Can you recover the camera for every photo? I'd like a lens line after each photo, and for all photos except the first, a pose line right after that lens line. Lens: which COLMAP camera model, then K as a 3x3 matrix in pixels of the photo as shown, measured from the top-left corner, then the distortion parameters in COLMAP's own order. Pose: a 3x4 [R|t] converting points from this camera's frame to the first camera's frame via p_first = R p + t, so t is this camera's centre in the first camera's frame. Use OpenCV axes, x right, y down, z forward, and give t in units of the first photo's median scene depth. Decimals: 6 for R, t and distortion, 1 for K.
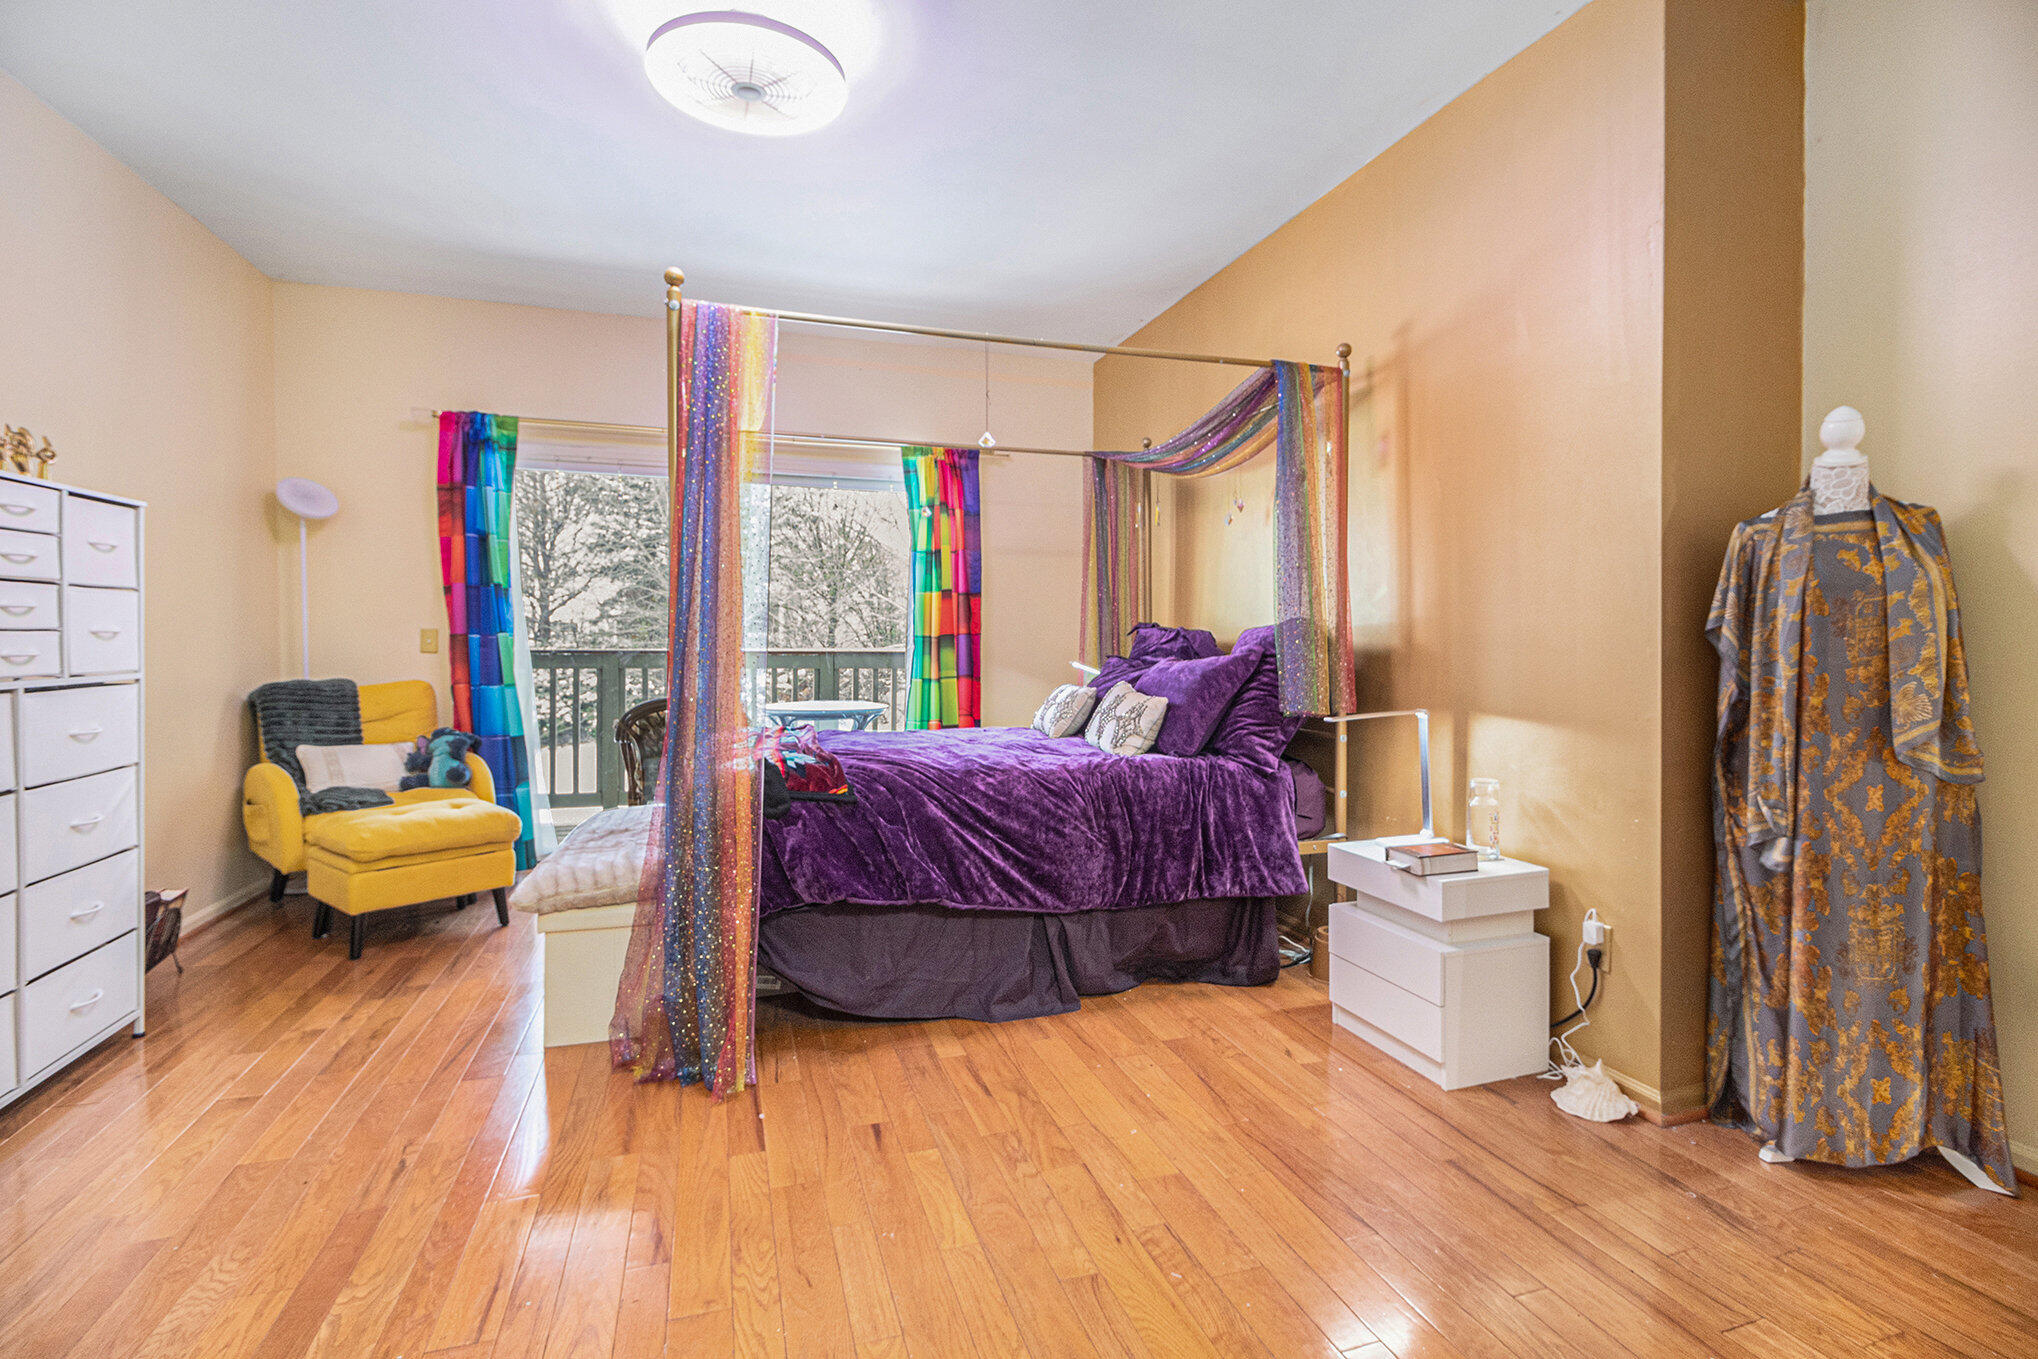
lens RADIAL K [[955.5, 0, 1033.2], [0, 955.5, 640.1], [0, 0, 1]] dist [-0.018380, -0.001373]
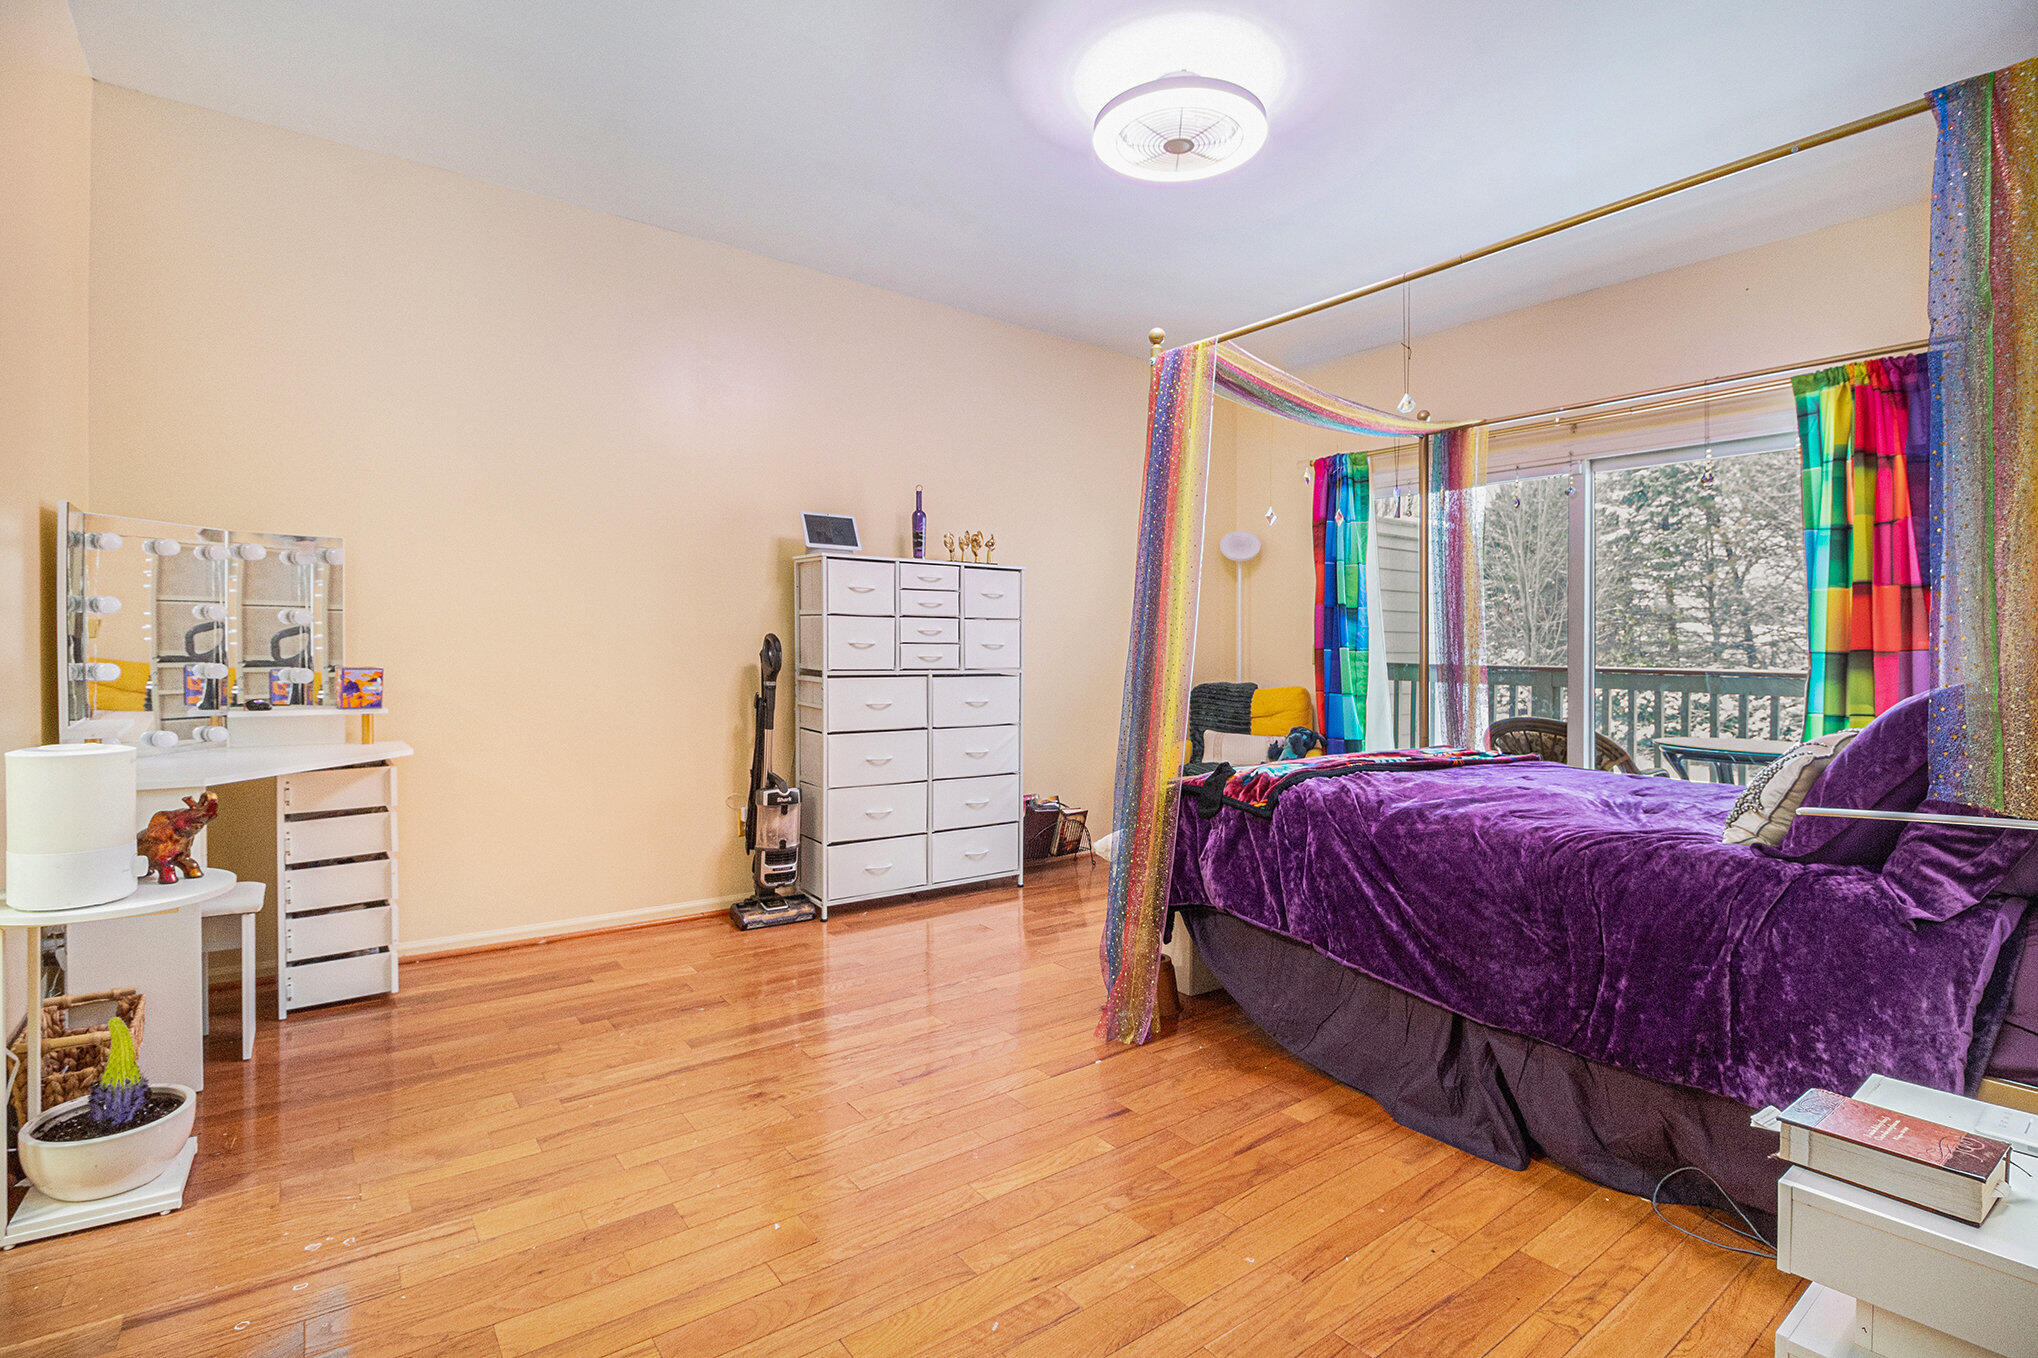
lens RADIAL K [[955.5, 0, 1016.9], [0, 955.5, 666.8], [0, 0, 1]] dist [-0.018380, -0.001373]
pose [[0.311225, 0.017679, -0.950172, 0.580113], [-0.010478, 0.999830, 0.015171, 0.004034], [0.950278, 0.005234, 0.311357, 0.408846]]
